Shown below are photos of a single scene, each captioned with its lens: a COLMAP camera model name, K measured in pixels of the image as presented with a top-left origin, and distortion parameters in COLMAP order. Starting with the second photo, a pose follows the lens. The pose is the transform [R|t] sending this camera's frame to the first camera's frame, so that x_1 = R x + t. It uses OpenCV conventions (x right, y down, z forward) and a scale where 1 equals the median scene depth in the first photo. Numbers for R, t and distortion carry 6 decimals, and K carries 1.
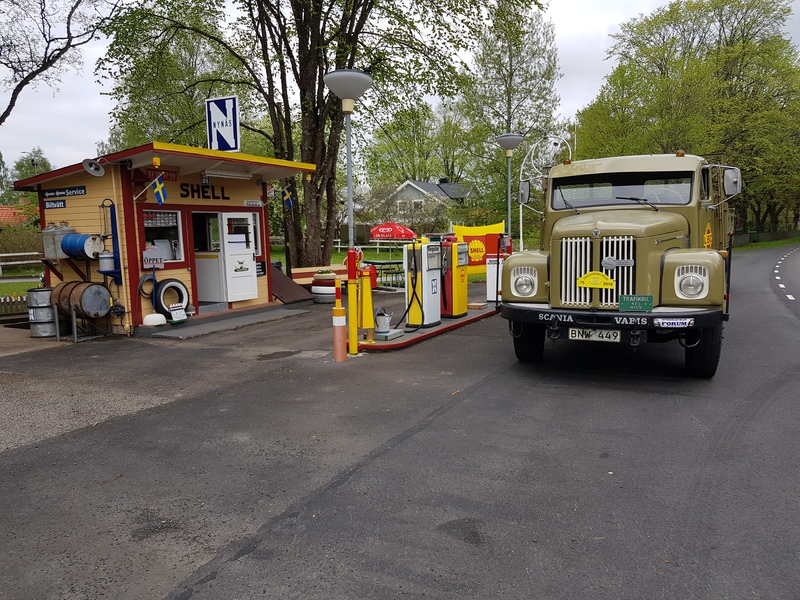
lens RADIAL K [[607.2, 0, 400.0], [0, 607.2, 300.0], [0, 0, 1]] dist [0.098013, -0.165017]
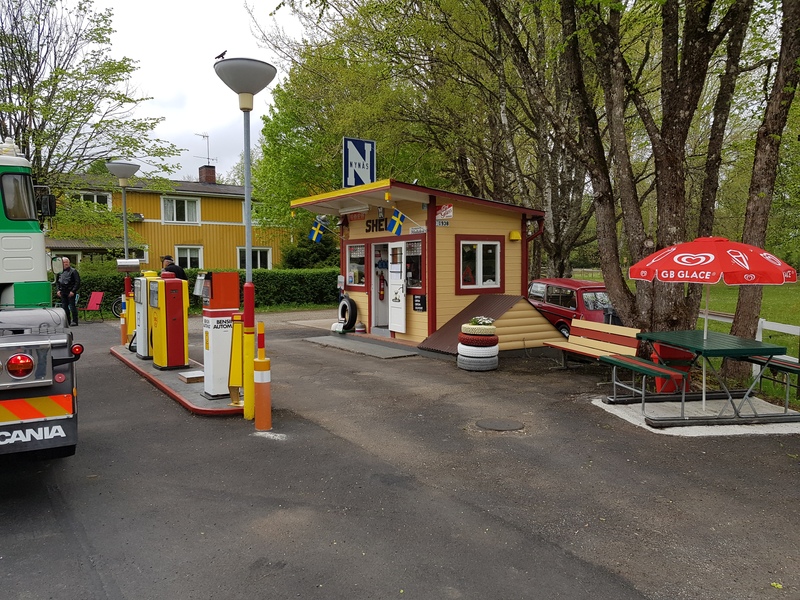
lens RADIAL K [[607.2, 0, 400.0], [0, 607.2, 300.0], [0, 0, 1]] dist [0.098013, -0.165017]
pose [[-0.450576, 0.064784, -0.890384, 0.613064], [-0.091050, 0.988828, 0.118022, -0.169135], [0.888083, 0.134247, -0.439644, 1.470248]]
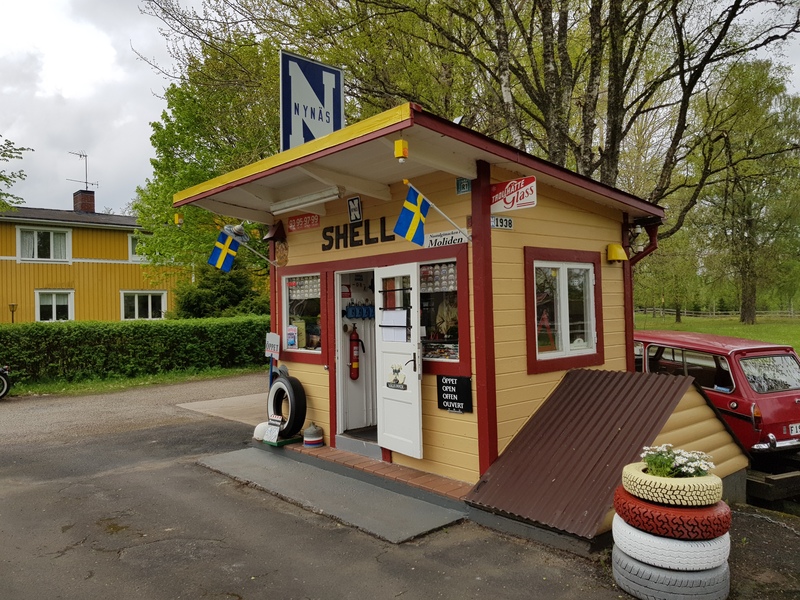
lens RADIAL K [[607.2, 0, 400.0], [0, 607.2, 300.0], [0, 0, 1]] dist [0.098013, -0.165017]
pose [[-0.318997, 0.007066, -0.947729, 0.184451], [-0.082253, 0.995993, 0.035111, -0.135111], [0.944180, 0.089154, -0.317137, 1.176973]]
